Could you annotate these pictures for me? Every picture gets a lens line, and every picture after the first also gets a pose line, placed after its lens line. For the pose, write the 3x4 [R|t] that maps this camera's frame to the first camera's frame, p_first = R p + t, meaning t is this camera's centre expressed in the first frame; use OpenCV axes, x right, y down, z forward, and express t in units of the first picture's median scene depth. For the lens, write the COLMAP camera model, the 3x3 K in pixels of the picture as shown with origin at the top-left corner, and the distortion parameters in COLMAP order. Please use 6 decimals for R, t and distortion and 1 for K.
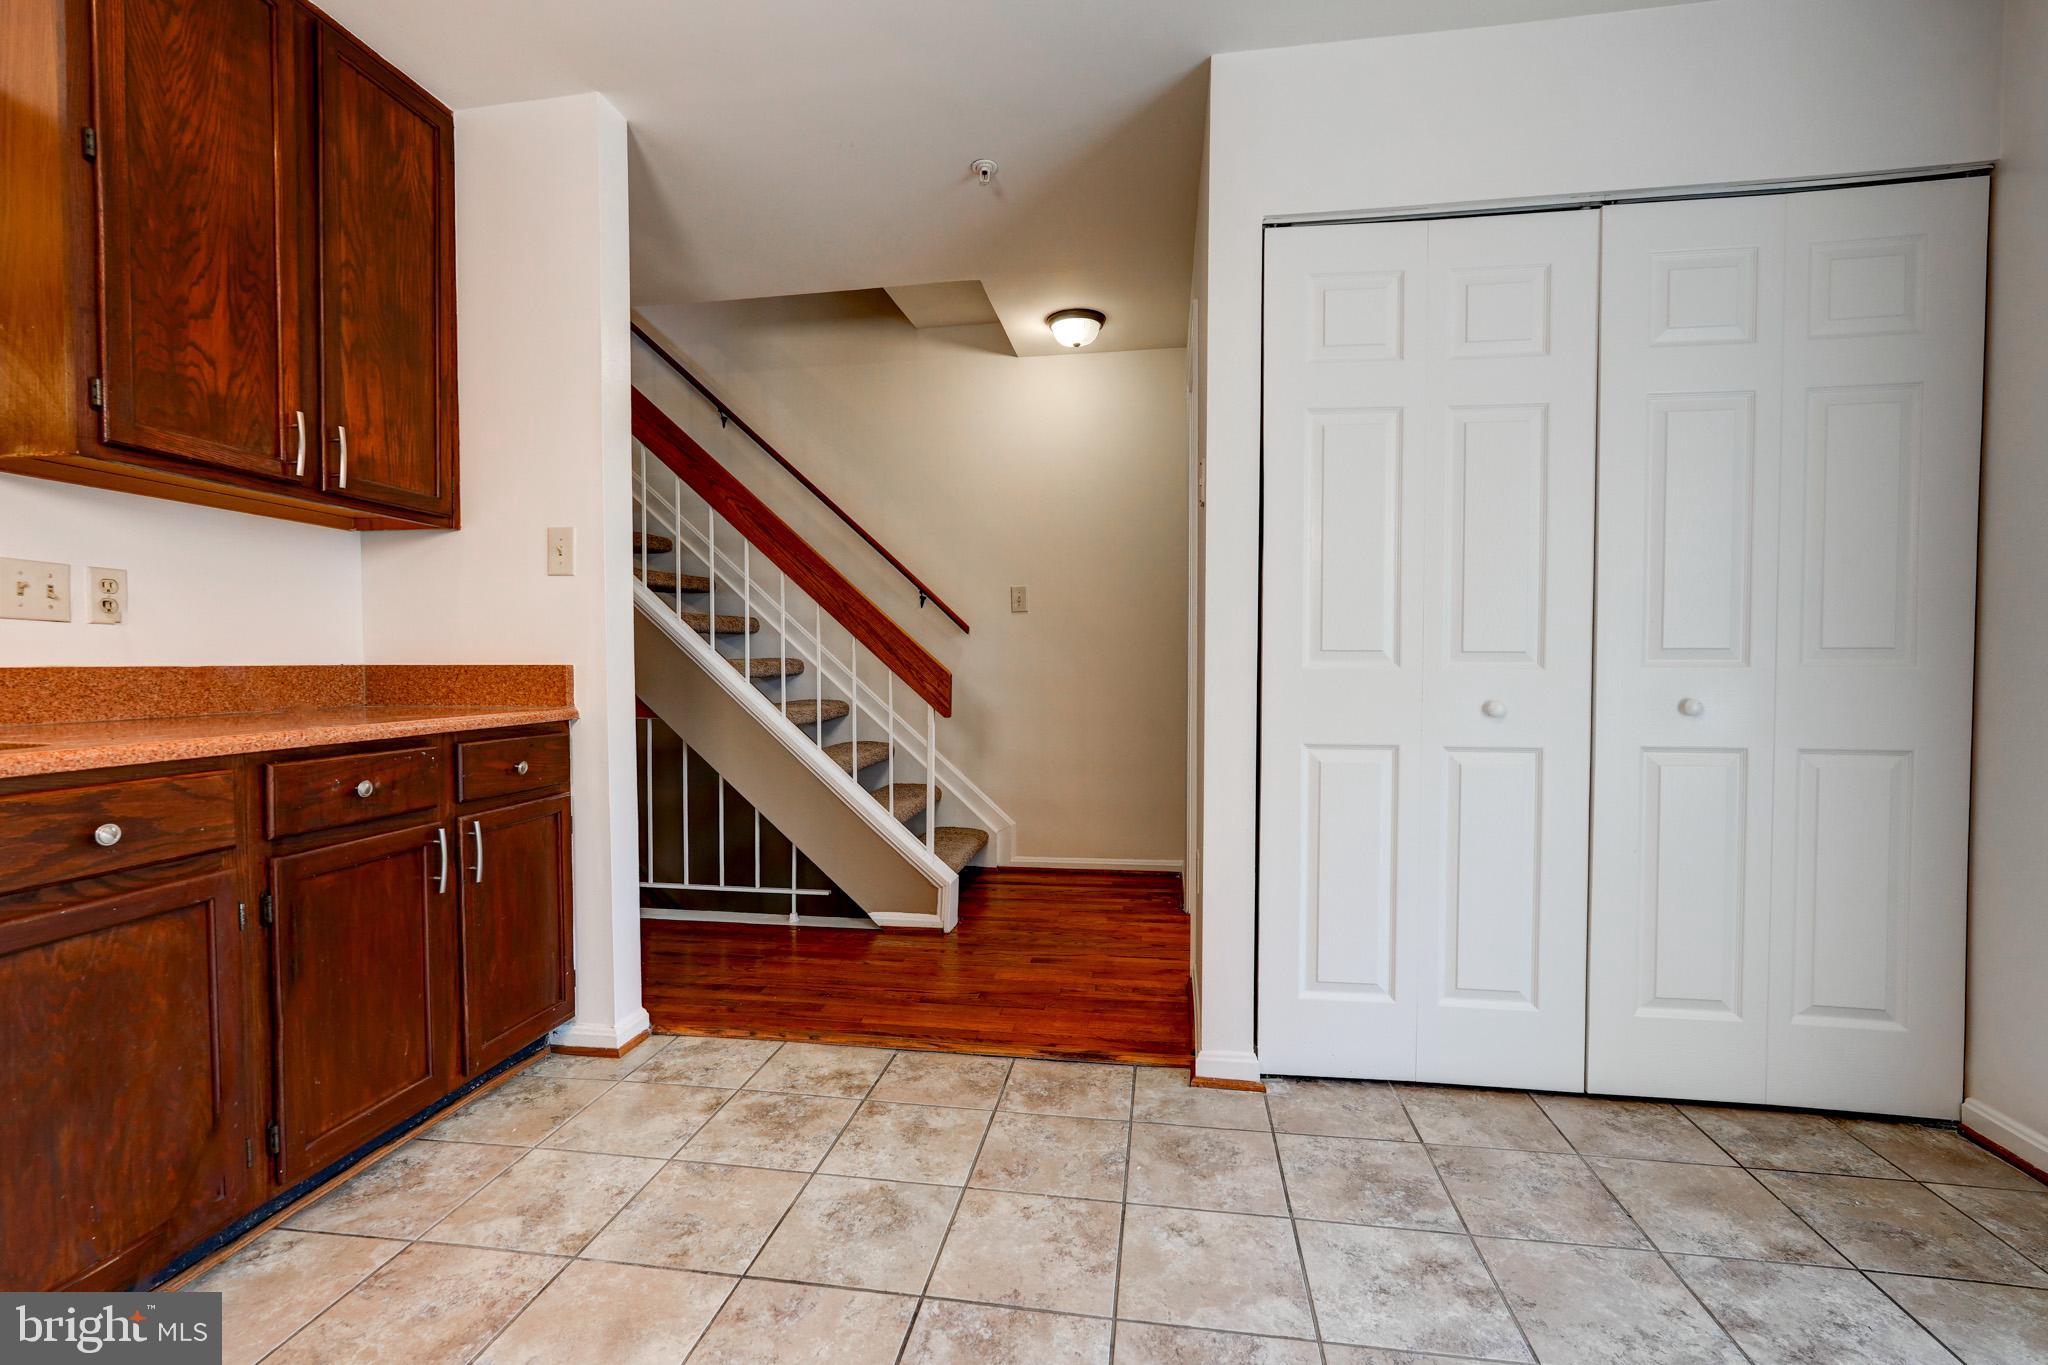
lens RADIAL K [[916.4, 0, 1024.0], [0, 916.4, 682.5], [0, 0, 1]] dist [-0.016260, 0.010003]
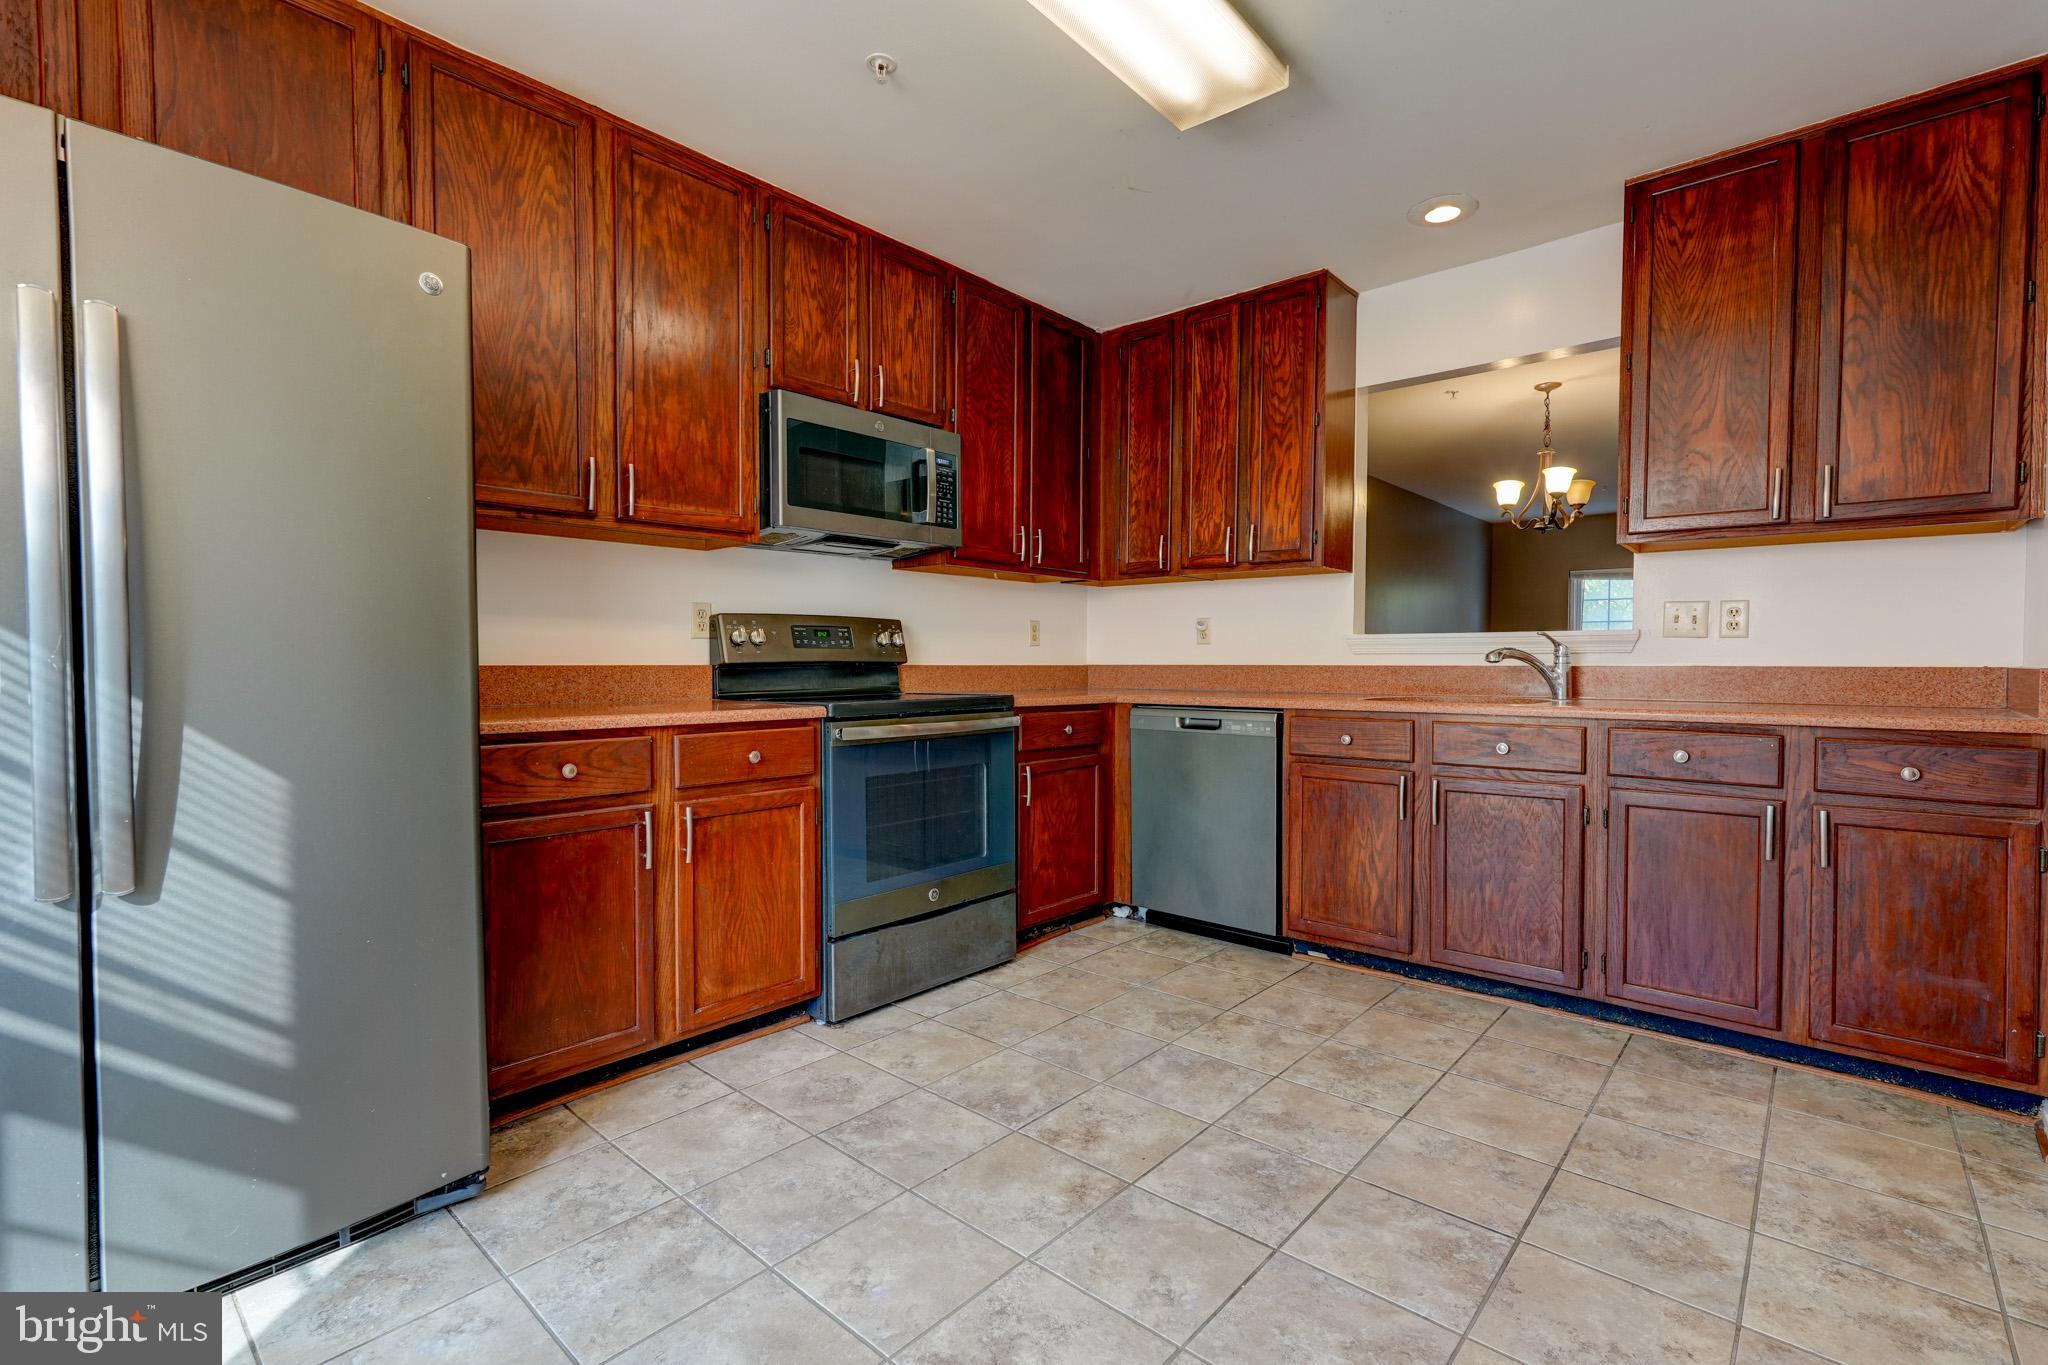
lens RADIAL K [[916.4, 0, 1024.0], [0, 916.4, 682.5], [0, 0, 1]] dist [-0.016260, 0.010003]
pose [[-0.543687, 0.020199, -0.839045, 0.817167], [-0.021822, 0.999032, 0.038191, -0.021026], [0.839005, 0.039073, -0.542720, 0.777217]]
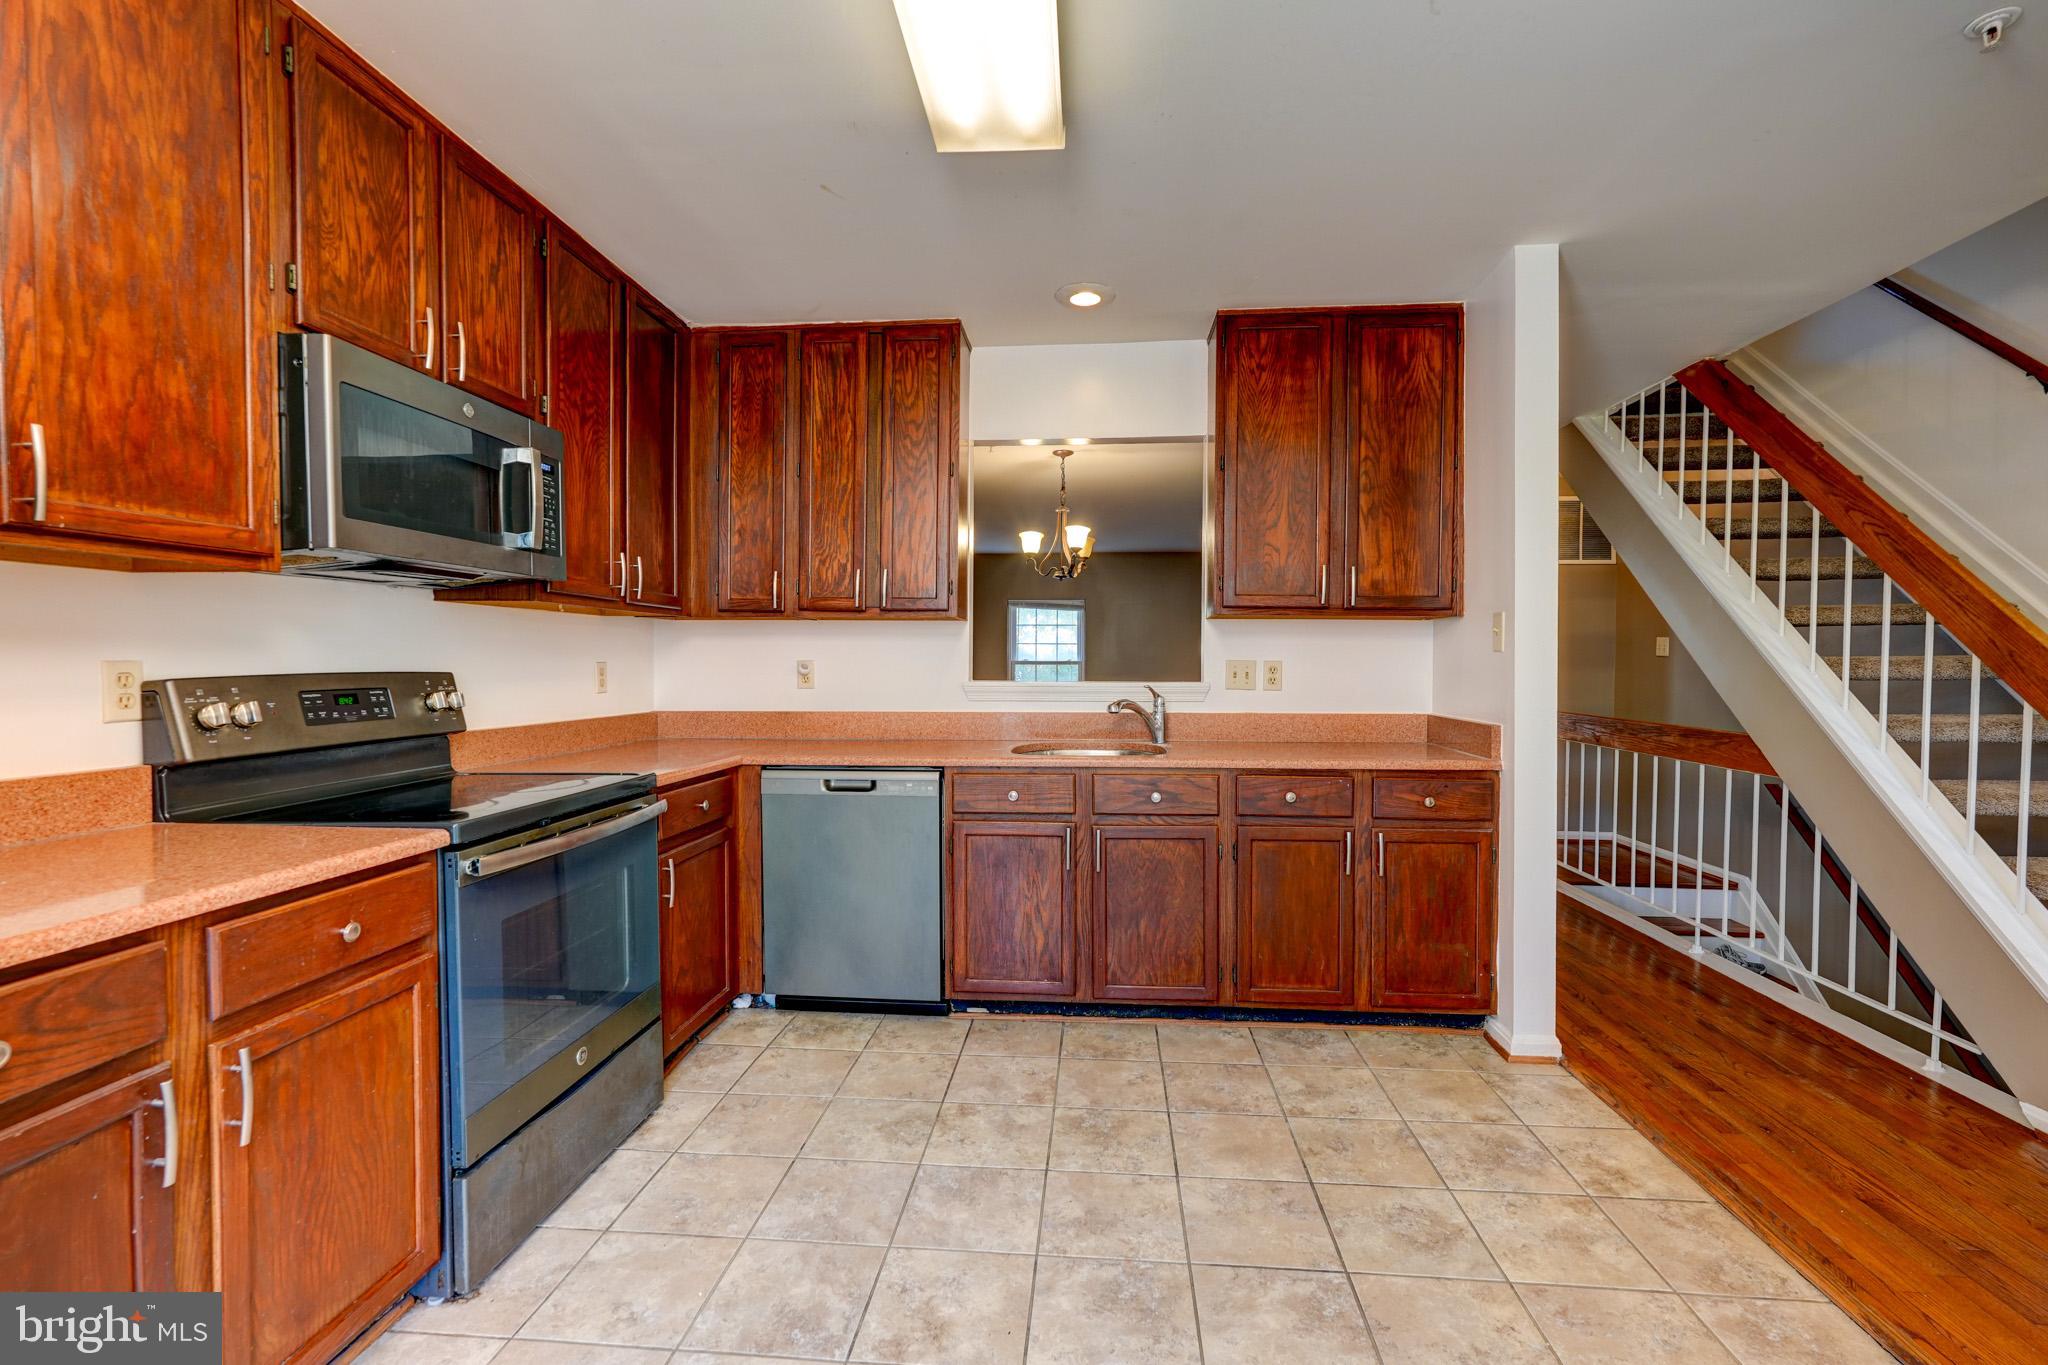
lens RADIAL K [[901.4, 0, 1024.0], [0, 901.4, 682.5], [0, 0, 1]] dist [-0.014908, 0.009153]
pose [[0.063508, 0.023974, -0.997693, 0.763963], [-0.025758, 0.999418, 0.022376, -0.101213], [0.997649, 0.024277, 0.064088, 0.339783]]
